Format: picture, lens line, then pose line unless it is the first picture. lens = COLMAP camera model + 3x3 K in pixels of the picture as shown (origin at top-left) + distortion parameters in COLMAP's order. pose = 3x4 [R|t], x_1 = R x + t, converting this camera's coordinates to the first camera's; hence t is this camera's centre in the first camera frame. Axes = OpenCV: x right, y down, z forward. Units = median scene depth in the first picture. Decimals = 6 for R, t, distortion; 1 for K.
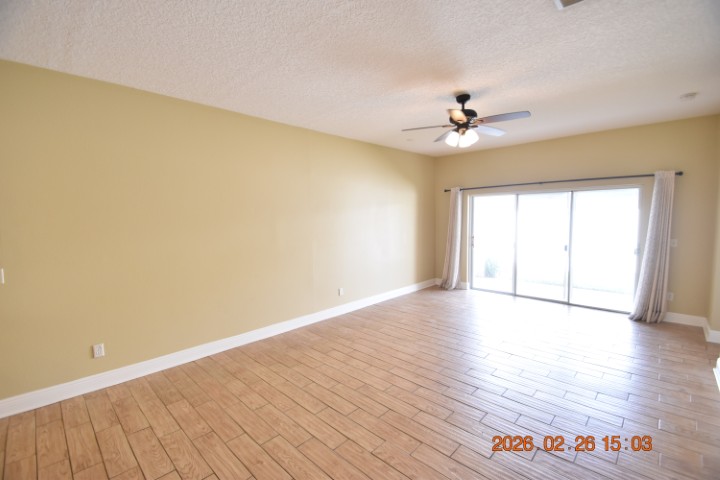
lens RADIAL K [[313.8, 0, 358.2], [0, 313.8, 242.5], [0, 0, 1]] dist [0.012743, -0.018537]
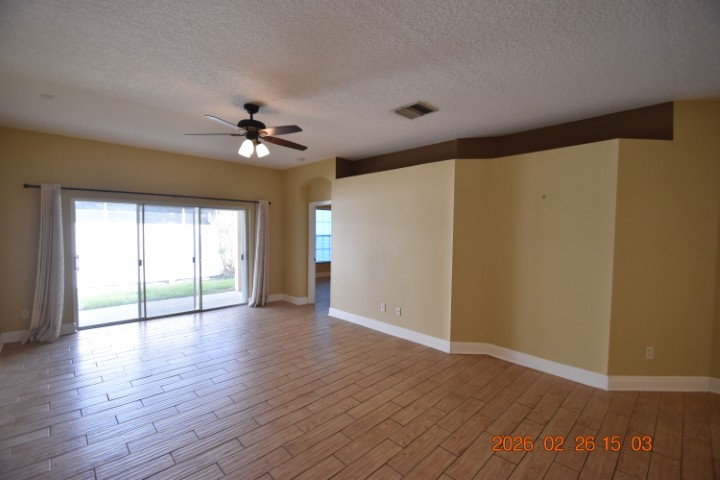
lens RADIAL K [[313.8, 0, 358.2], [0, 313.8, 242.5], [0, 0, 1]] dist [0.012743, -0.018537]
pose [[0.034163, -0.026254, 0.999071, -0.456353], [0.070416, 0.997234, 0.023798, -0.031881], [-0.996933, 0.069537, 0.035917, 0.476765]]
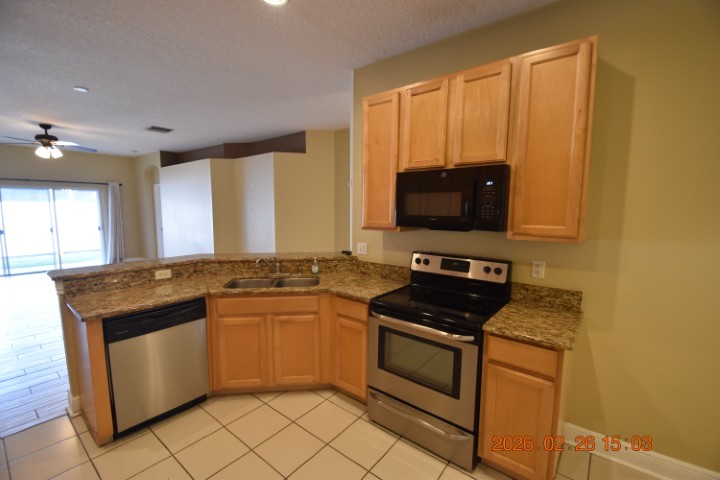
lens RADIAL K [[313.8, 0, 358.2], [0, 313.8, 242.5], [0, 0, 1]] dist [0.012743, -0.018537]
pose [[-0.104213, -0.094764, 0.990030, -0.964856], [0.074580, 0.991903, 0.102793, 0.036300], [-0.991755, 0.084548, -0.096301, -0.210819]]
